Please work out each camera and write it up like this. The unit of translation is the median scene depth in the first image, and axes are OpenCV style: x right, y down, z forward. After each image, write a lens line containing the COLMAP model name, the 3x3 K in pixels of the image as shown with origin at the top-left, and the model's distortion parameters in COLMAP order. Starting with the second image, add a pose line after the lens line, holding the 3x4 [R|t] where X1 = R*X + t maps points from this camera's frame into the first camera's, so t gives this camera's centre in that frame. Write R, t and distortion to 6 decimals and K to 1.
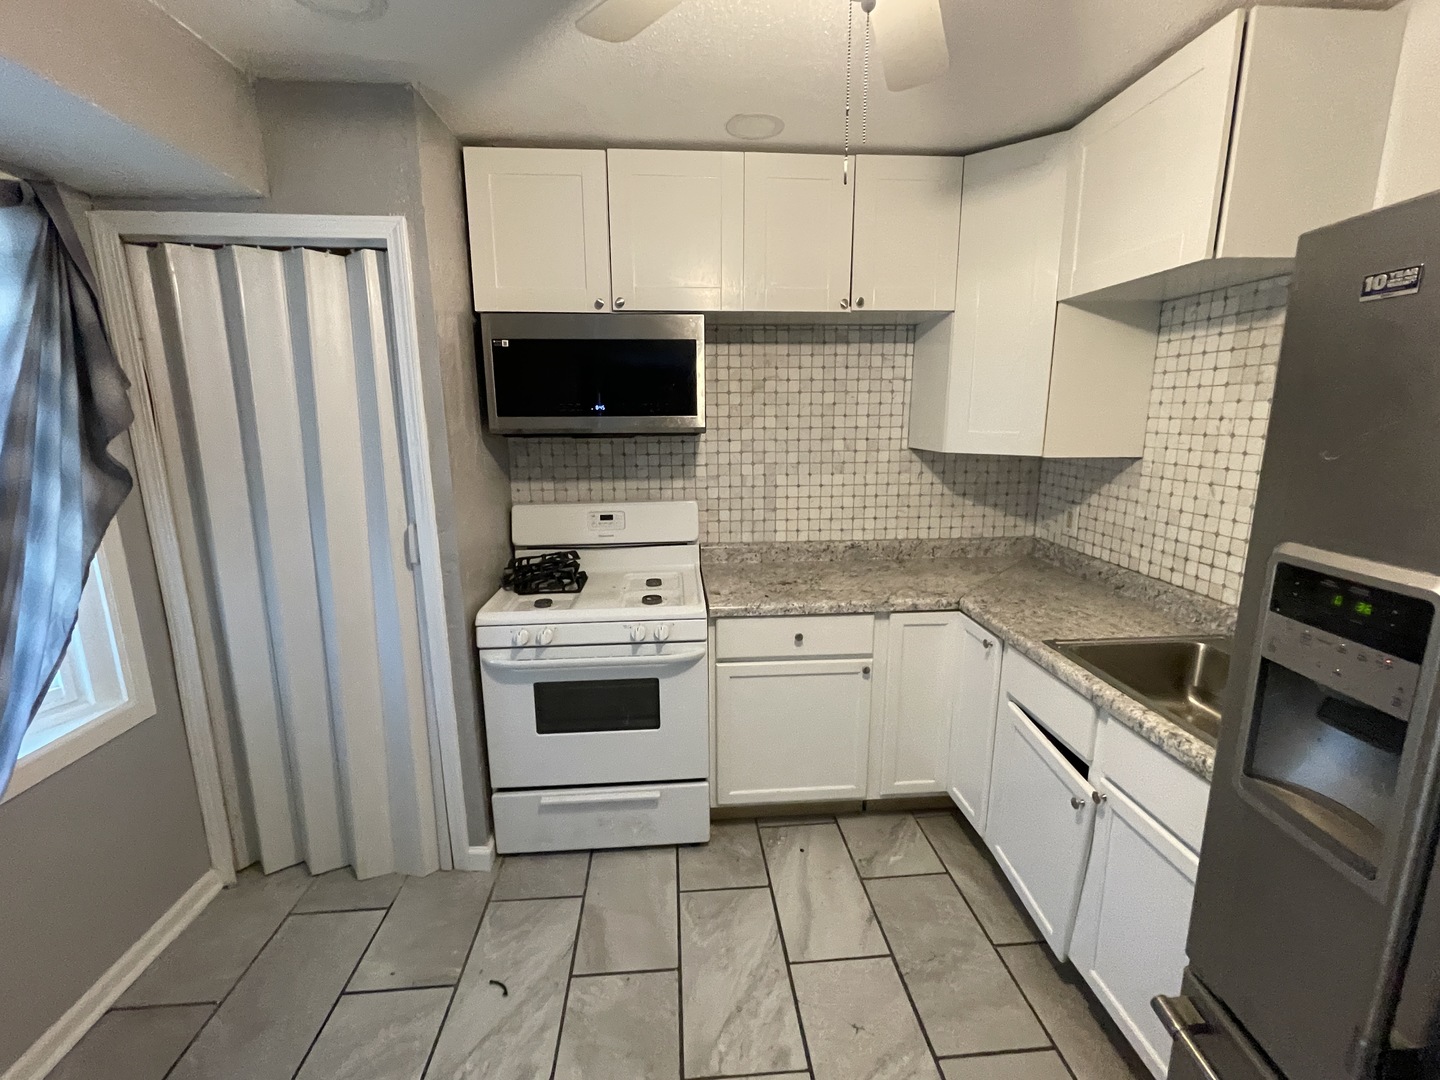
lens RADIAL K [[635.1, 0, 716.2], [0, 635.1, 542.5], [0, 0, 1]] dist [-0.000616, -0.001230]
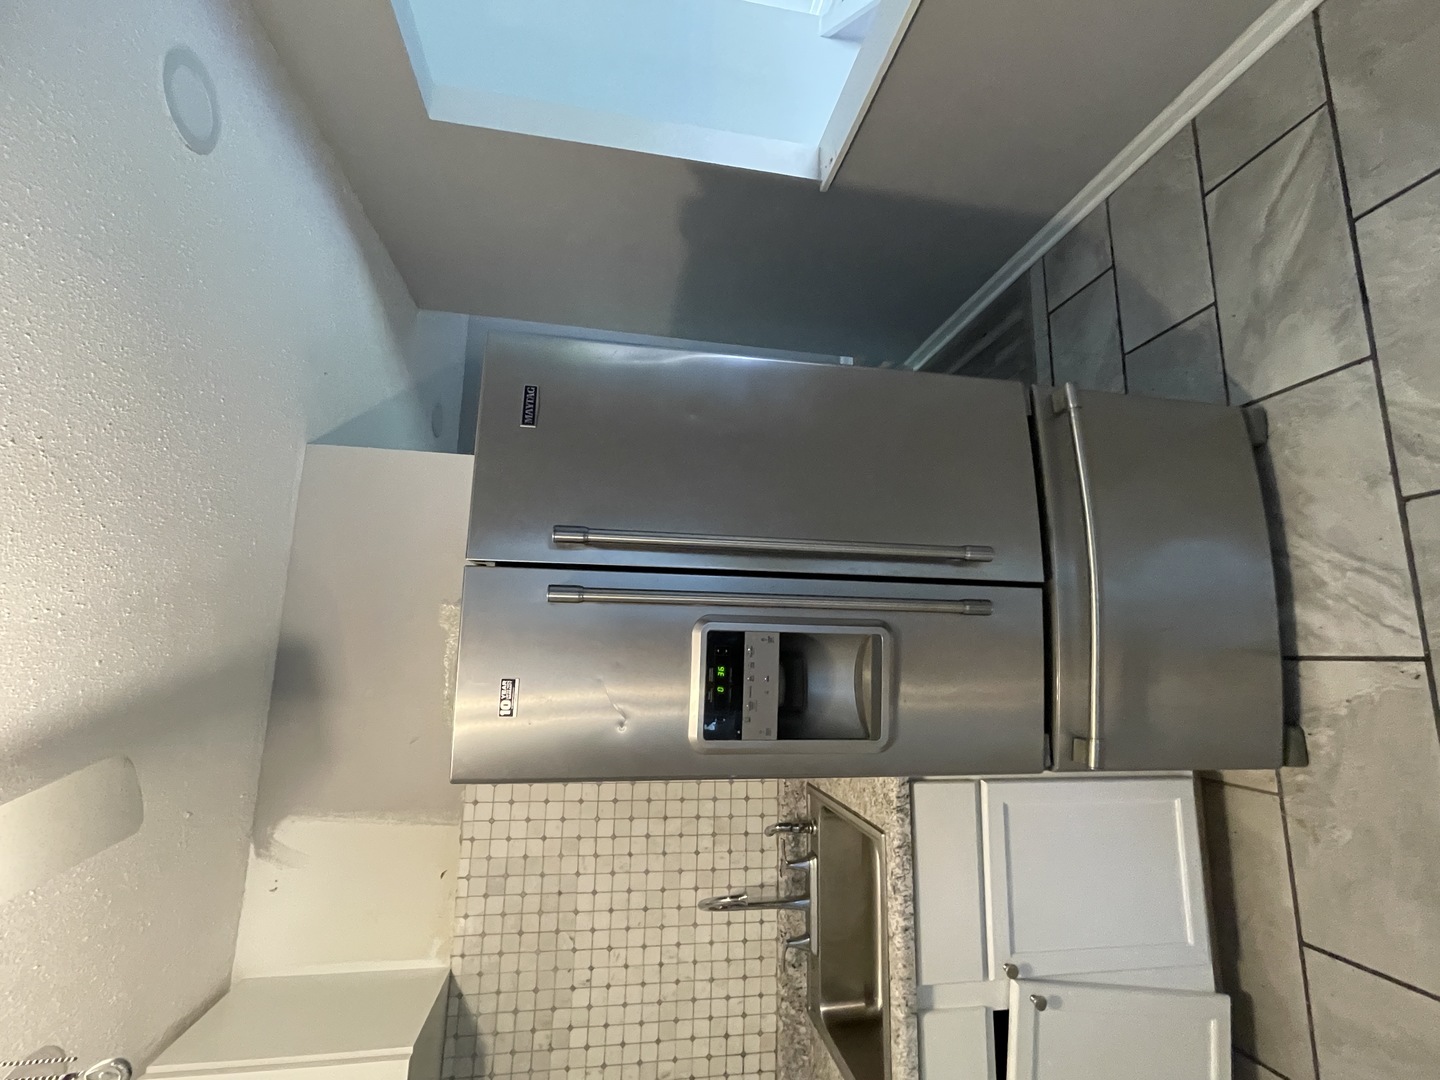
lens RADIAL K [[635.1, 0, 717.7], [0, 635.1, 542.9], [0, 0, 1]] dist [-0.000616, -0.001230]
pose [[-0.162891, 0.094425, 0.982115, -0.174941], [0.972699, -0.151396, 0.175885, -0.043138], [0.165296, 0.983953, -0.067186, 0.267982]]
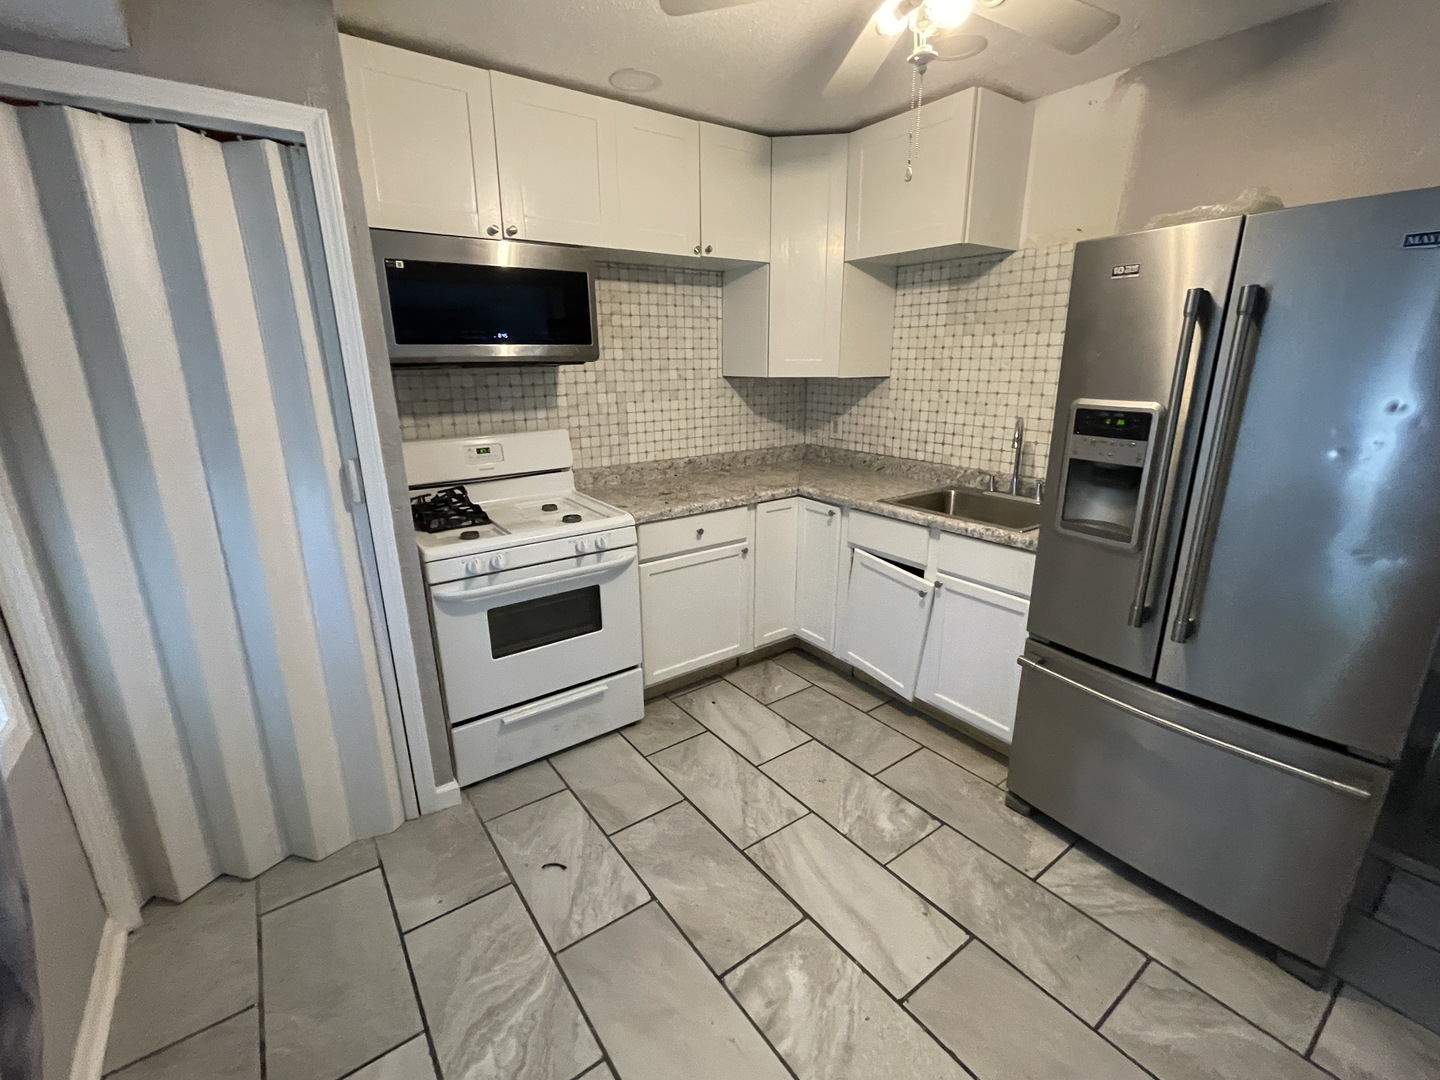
lens RADIAL K [[635.1, 0, 719.5], [0, 635.1, 543.1], [0, 0, 1]] dist [-0.000616, -0.001230]
pose [[0.849866, -0.148701, 0.505585, -0.447293], [0.108929, 0.988215, 0.107547, 0.043497], [-0.515618, -0.036328, 0.856048, -0.059679]]
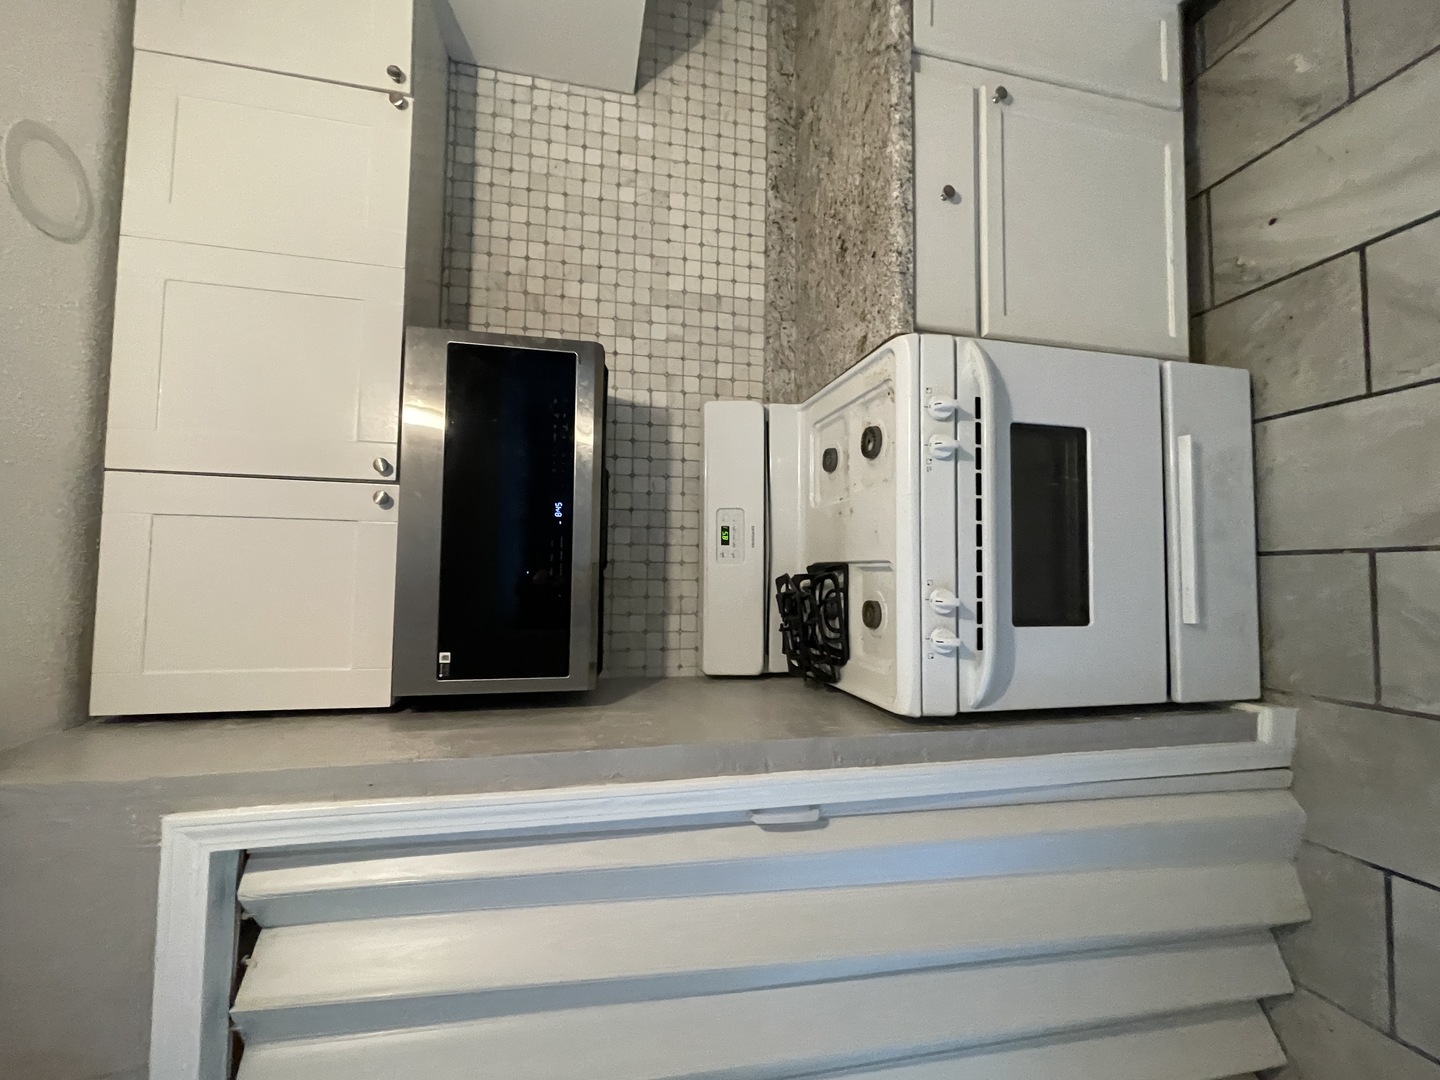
lens RADIAL K [[635.1, 0, 722.0], [0, 635.1, 542.3], [0, 0, 1]] dist [-0.000616, -0.001230]
pose [[0.034539, -0.999266, -0.016548, -0.196904], [0.999103, 0.034118, 0.025077, -0.069162], [-0.024494, -0.017399, 0.999549, 0.383622]]
